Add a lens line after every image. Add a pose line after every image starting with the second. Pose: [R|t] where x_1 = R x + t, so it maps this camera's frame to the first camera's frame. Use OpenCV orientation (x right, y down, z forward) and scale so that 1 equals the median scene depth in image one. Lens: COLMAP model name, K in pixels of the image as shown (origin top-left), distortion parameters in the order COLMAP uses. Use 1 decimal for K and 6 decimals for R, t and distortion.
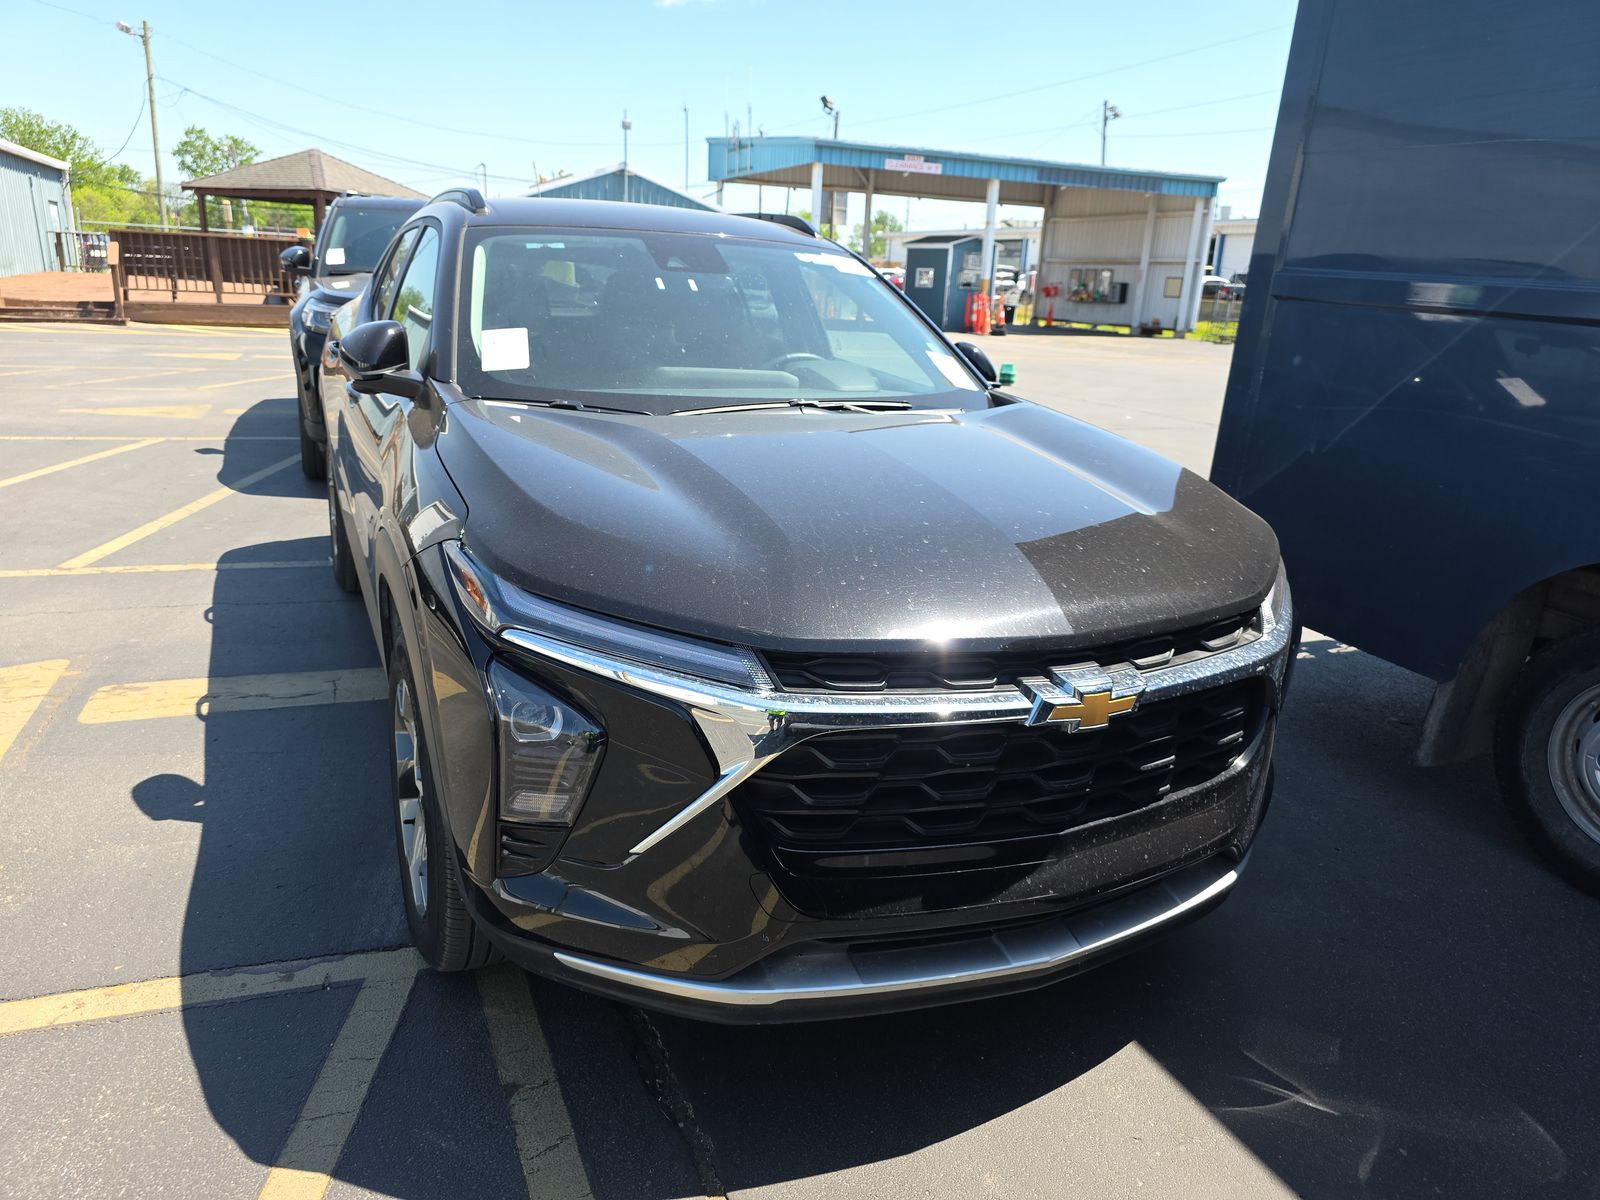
lens RADIAL K [[1088.4, 0, 794.7], [0, 1088.4, 601.8], [0, 0, 1]] dist [0.052504, -0.041447]
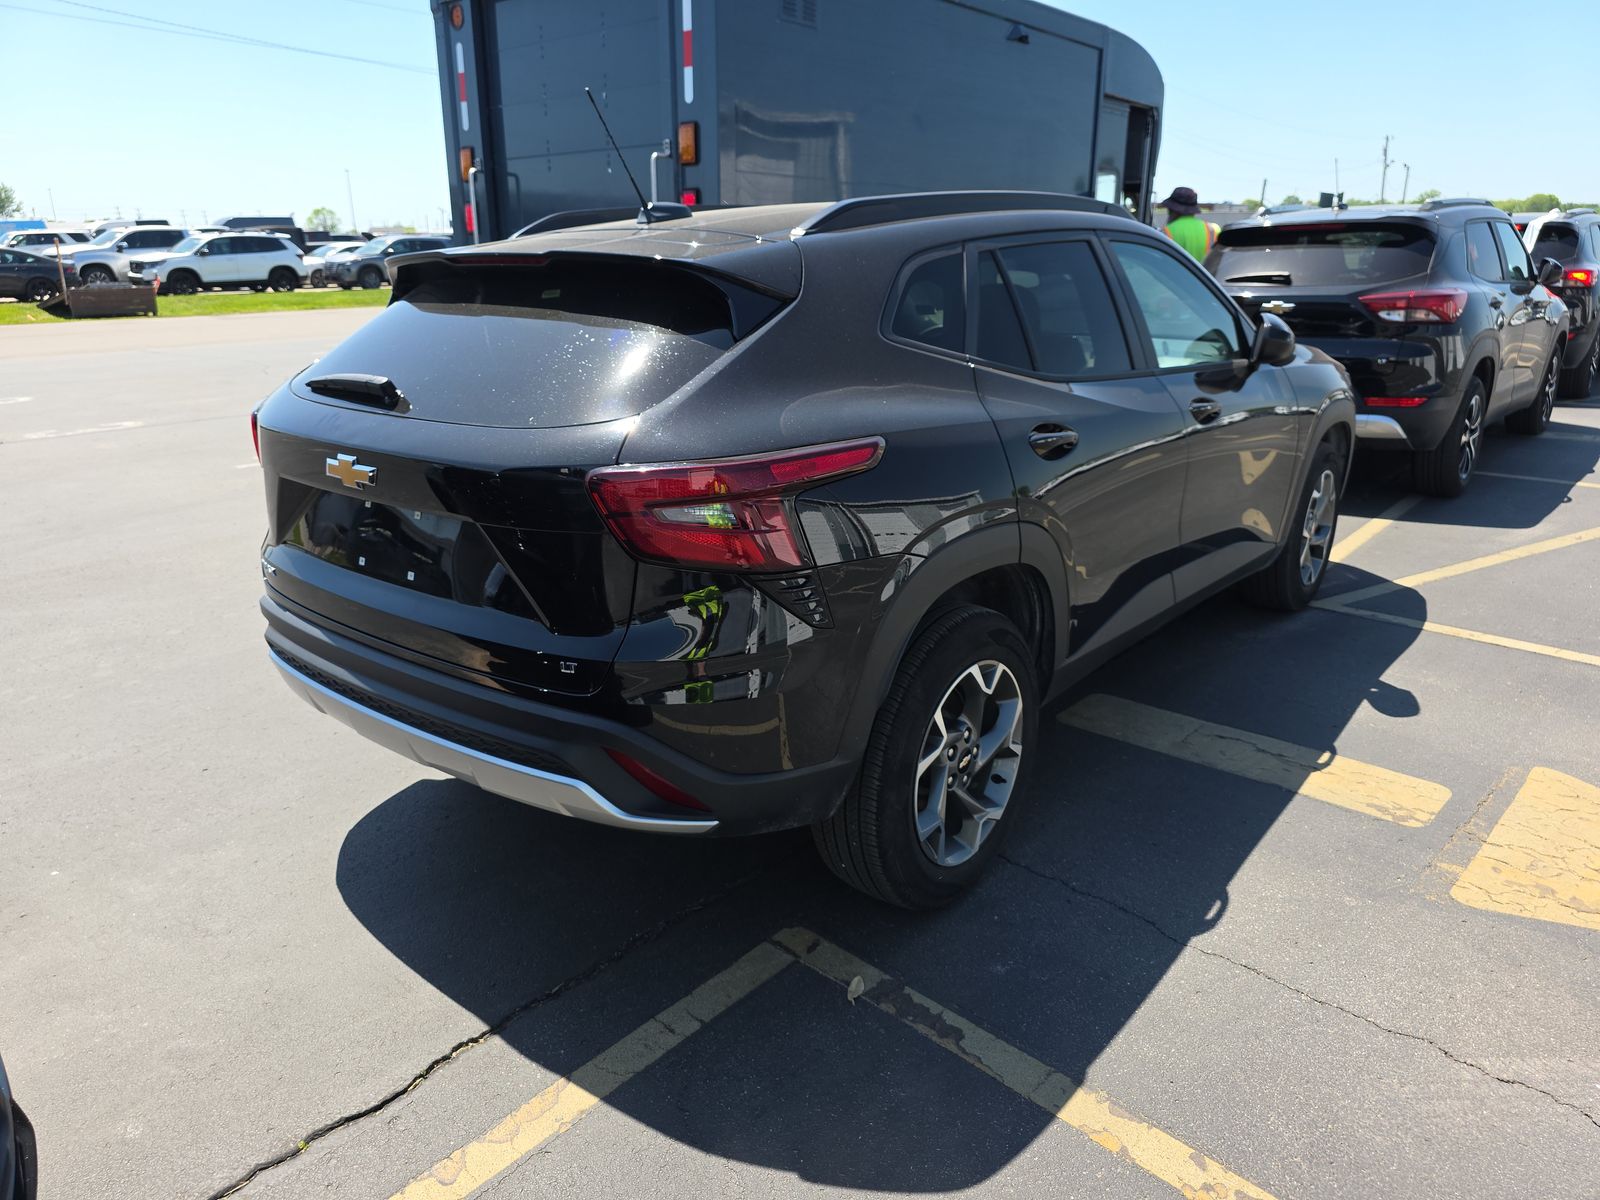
lens RADIAL K [[1088.4, 0, 802.7], [0, 1088.4, 601.7], [0, 0, 1]] dist [0.052504, -0.041447]
pose [[-0.444730, -0.307487, 0.841230, -1.170491], [0.252466, 0.858103, 0.447124, -0.599405], [-0.859347, 0.411231, -0.303994, 1.734403]]
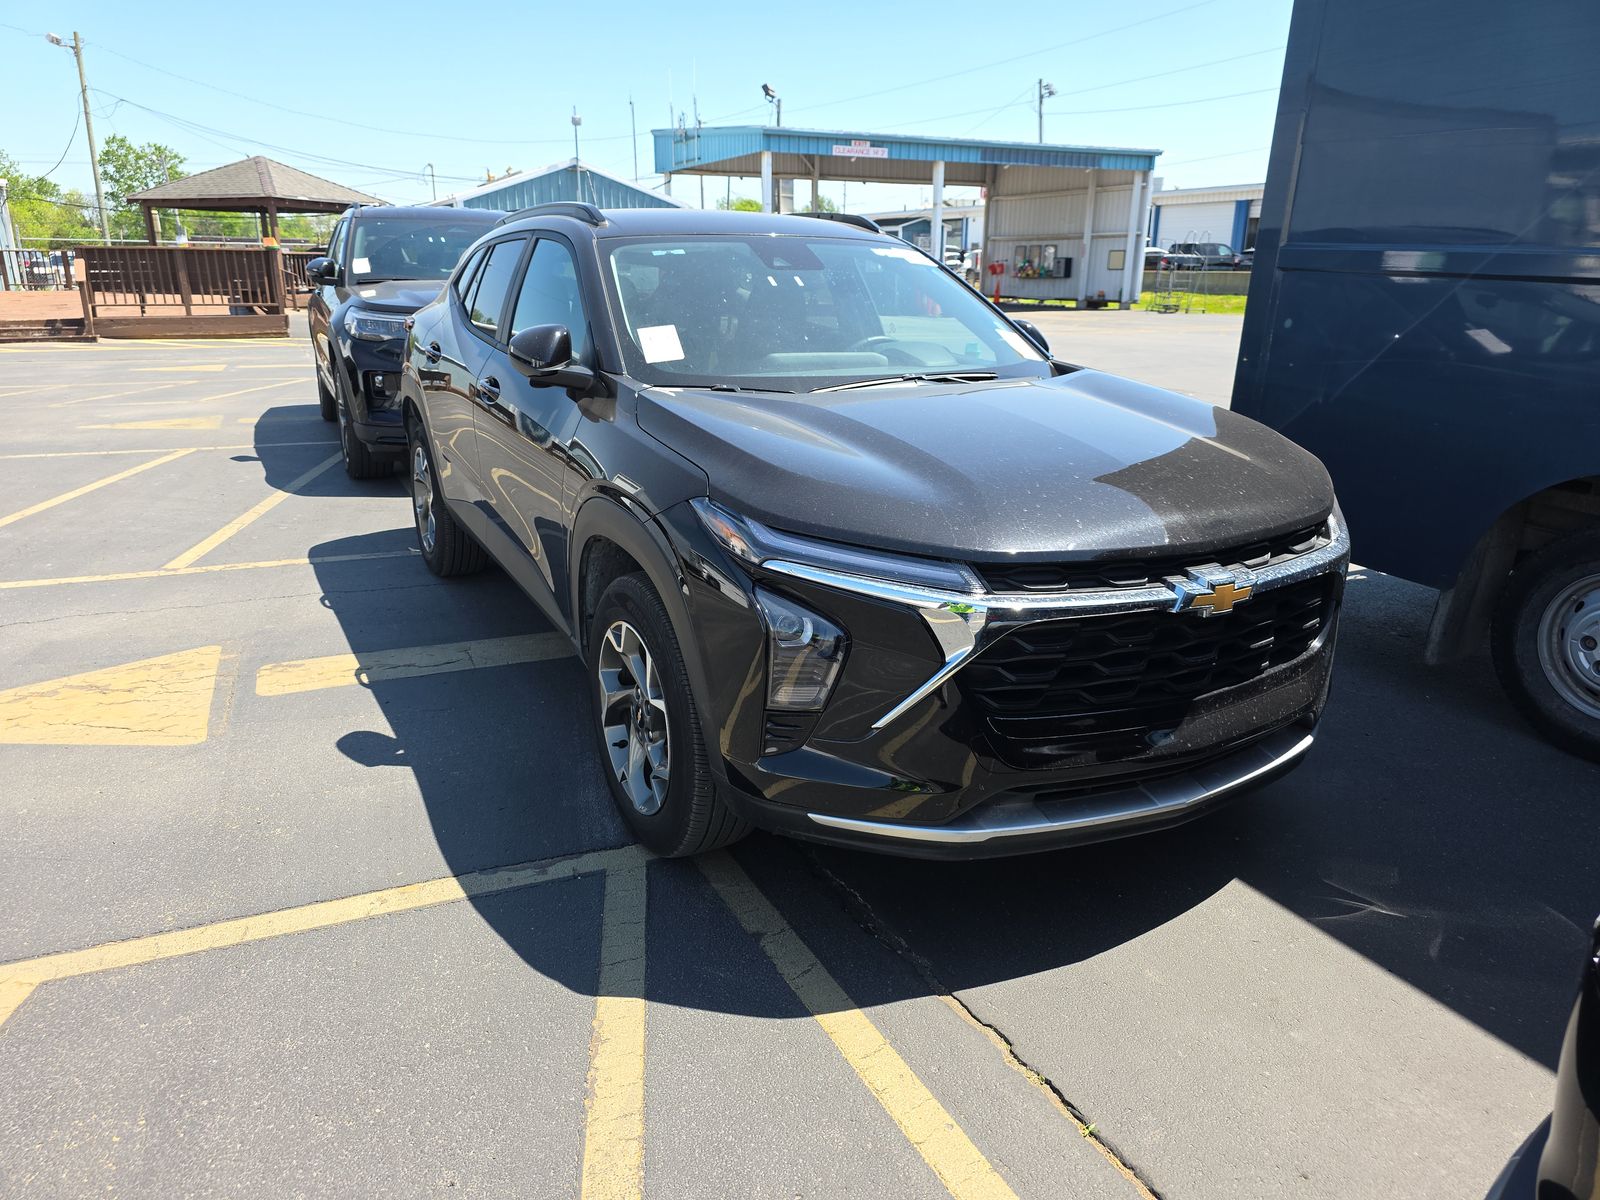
lens RADIAL K [[1088.4, 0, 799.2], [0, 1088.4, 597.2], [0, 0, 1]] dist [0.052504, -0.041447]
pose [[0.997576, -0.054744, 0.042954, -0.146537], [0.054416, 0.998480, 0.008770, 0.030811], [-0.043369, -0.006411, 0.999039, -0.142745]]
